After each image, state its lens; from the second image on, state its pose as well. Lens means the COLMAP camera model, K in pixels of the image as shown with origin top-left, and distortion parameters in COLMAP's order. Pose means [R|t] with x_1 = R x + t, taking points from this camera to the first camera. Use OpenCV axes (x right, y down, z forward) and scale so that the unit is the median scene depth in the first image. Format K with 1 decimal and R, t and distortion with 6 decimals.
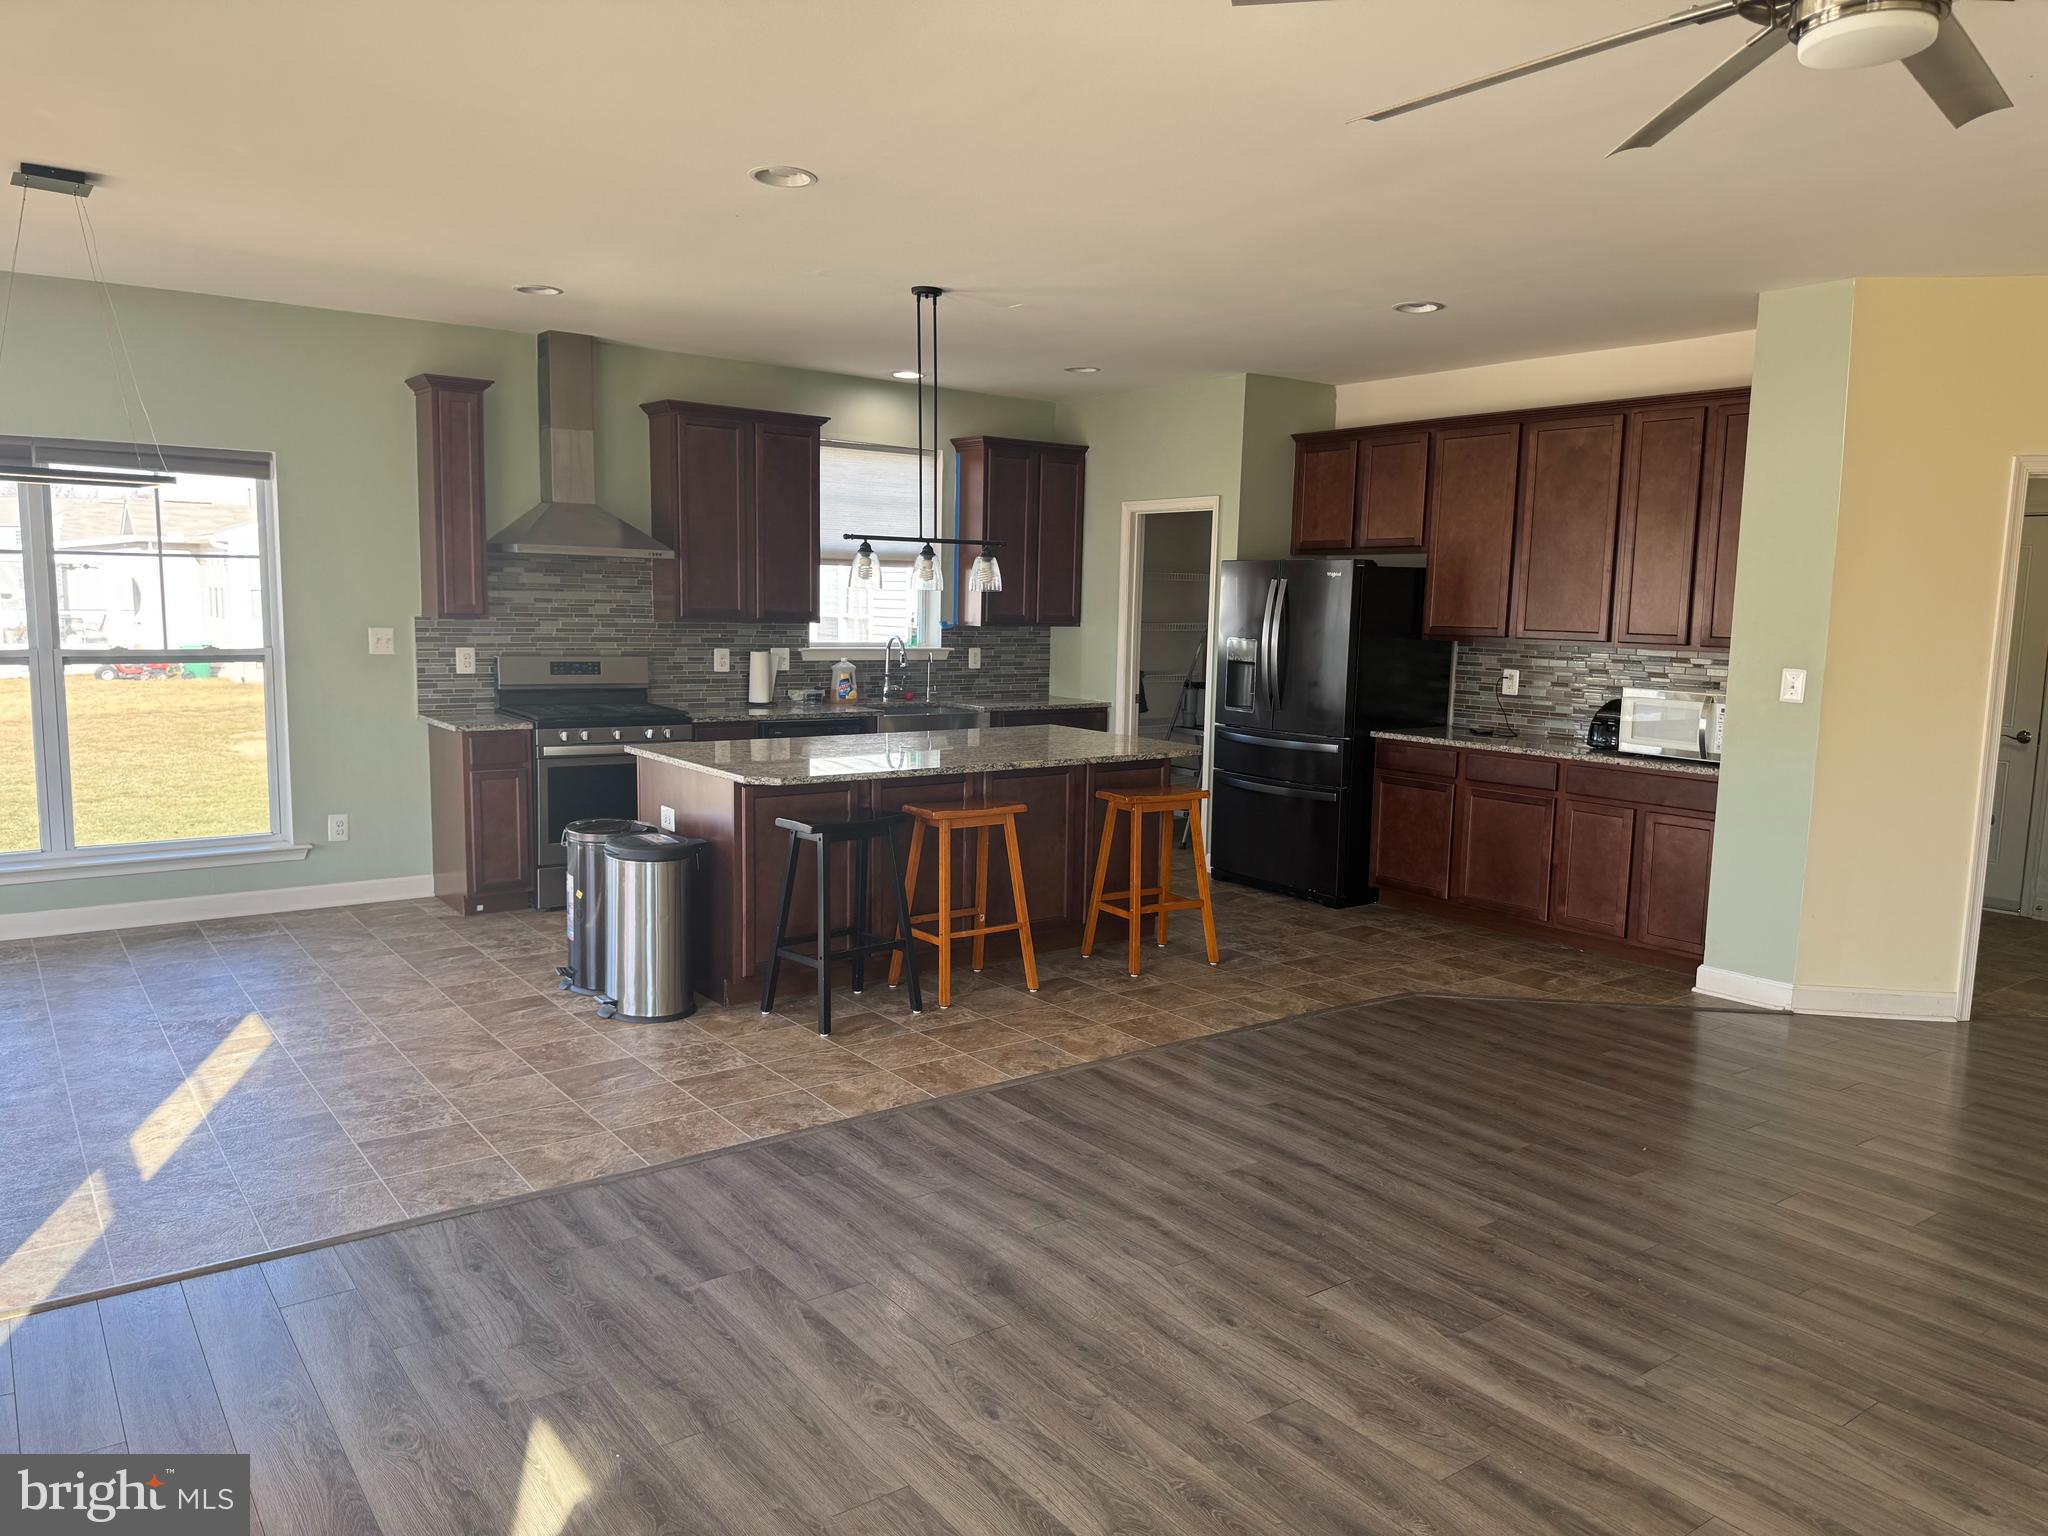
lens RADIAL K [[1432.1, 0, 1024.0], [0, 1432.1, 768.0], [0, 0, 1]] dist [0.154304, -0.337115]
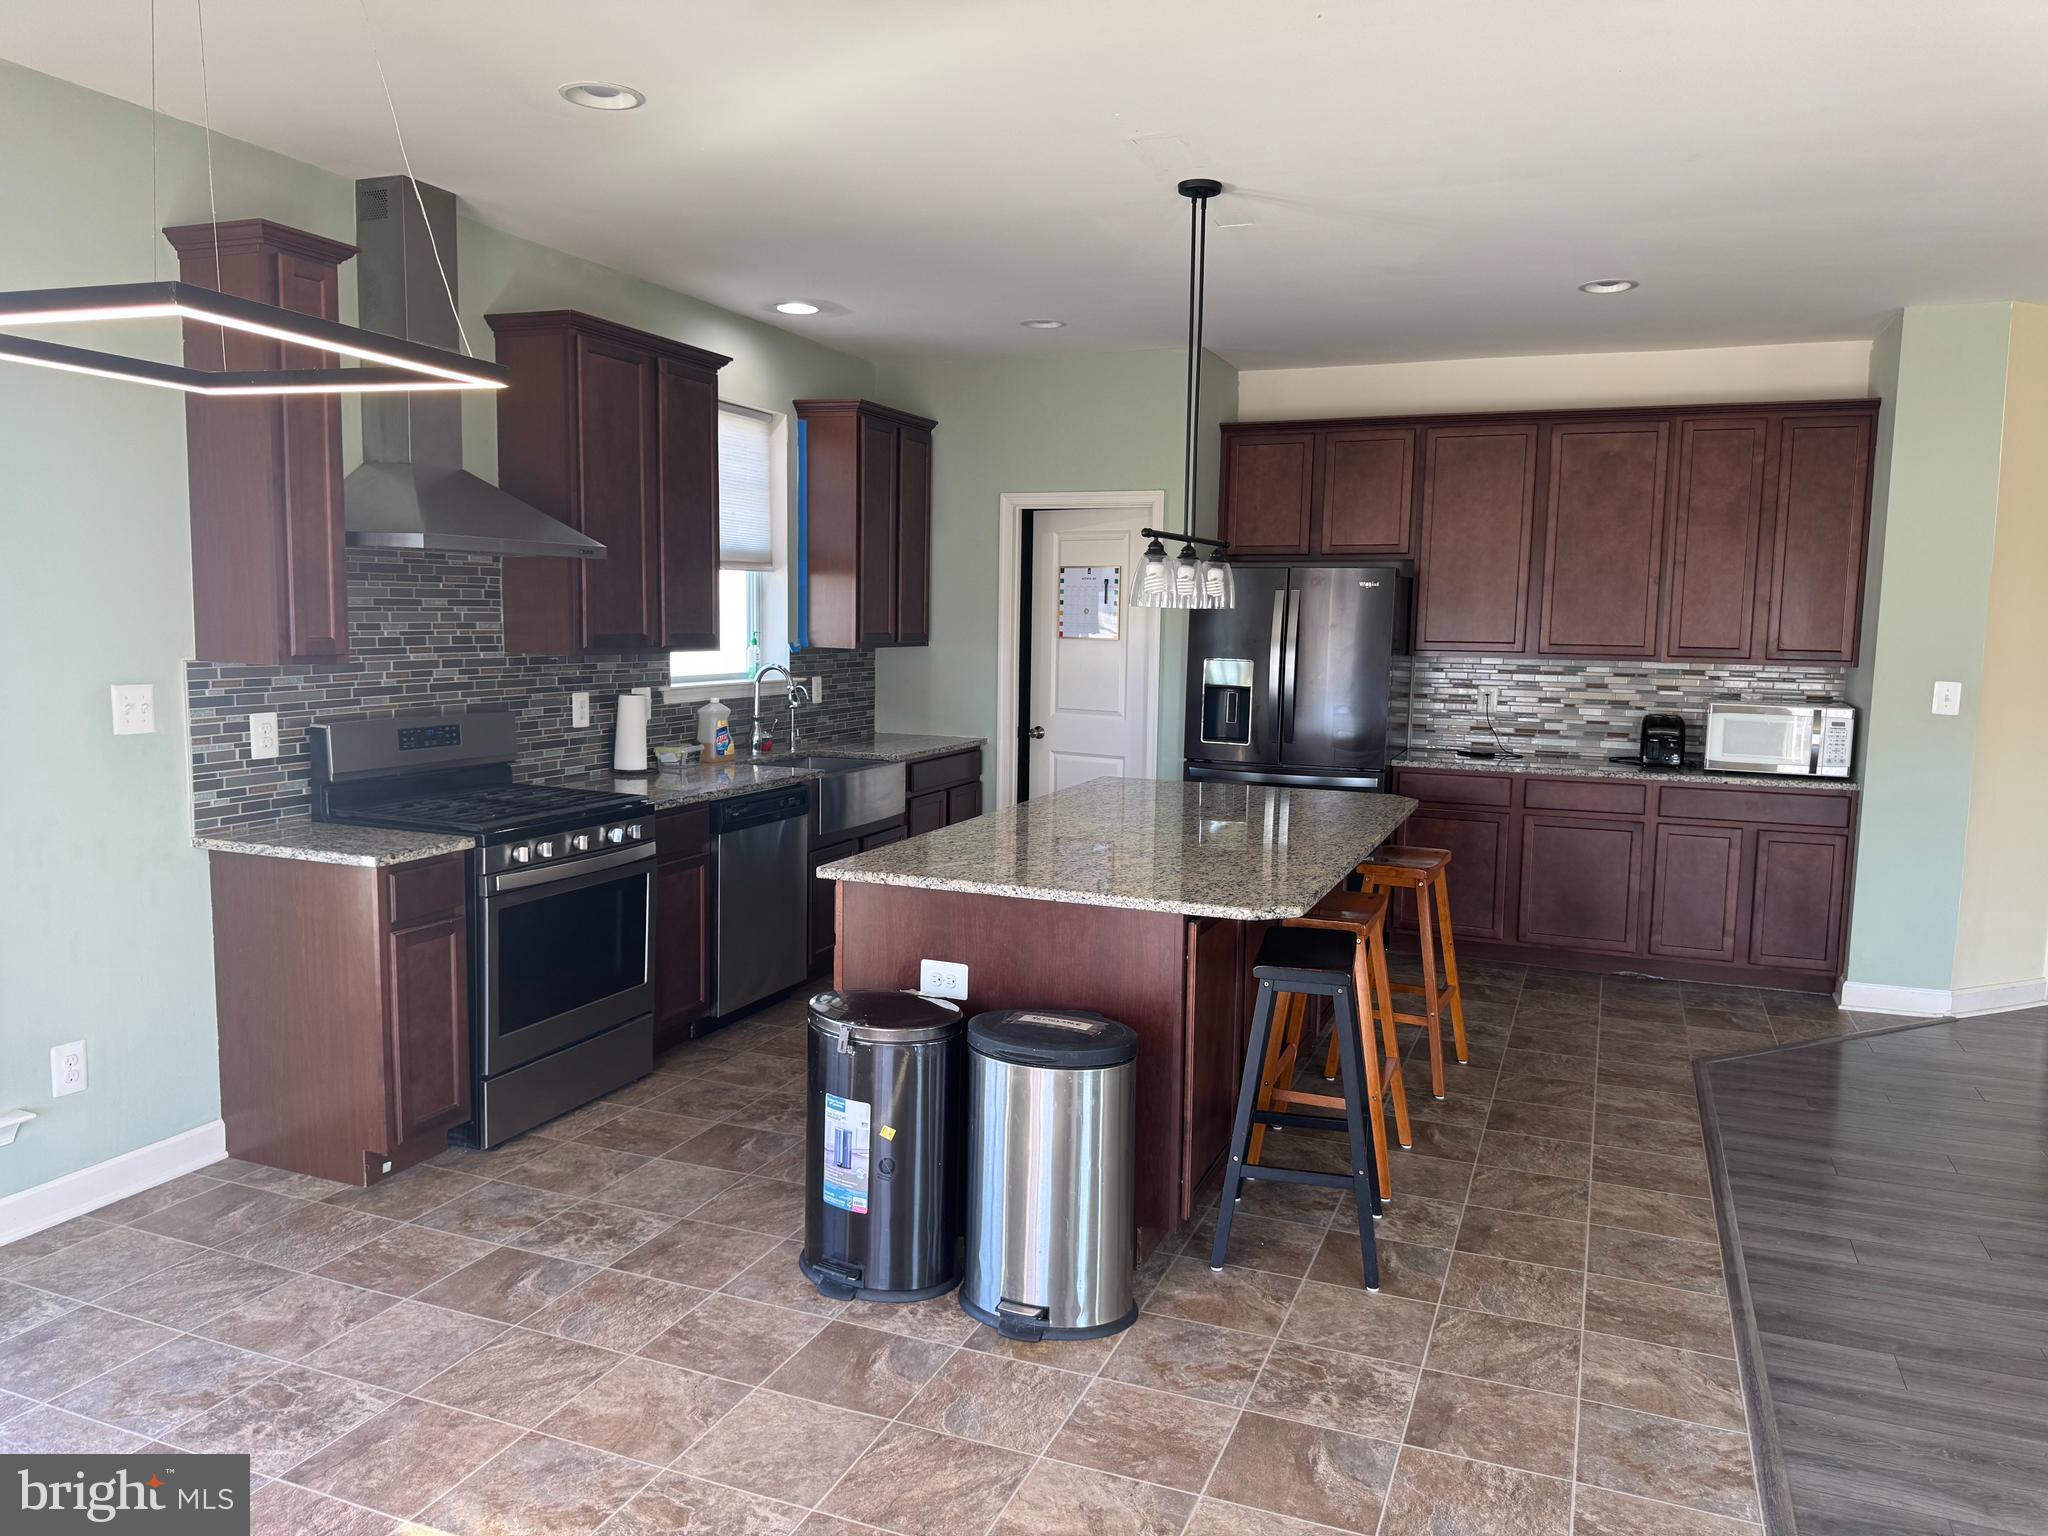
lens RADIAL K [[1450.7, 0, 1010.2], [0, 1450.7, 764.7], [0, 0, 1]] dist [0.042892, -0.053053]
pose [[0.854994, -0.063067, 0.514789, -0.459208], [0.064155, 0.997817, 0.015691, -0.056371], [-0.514654, 0.019610, 0.857174, 0.384022]]
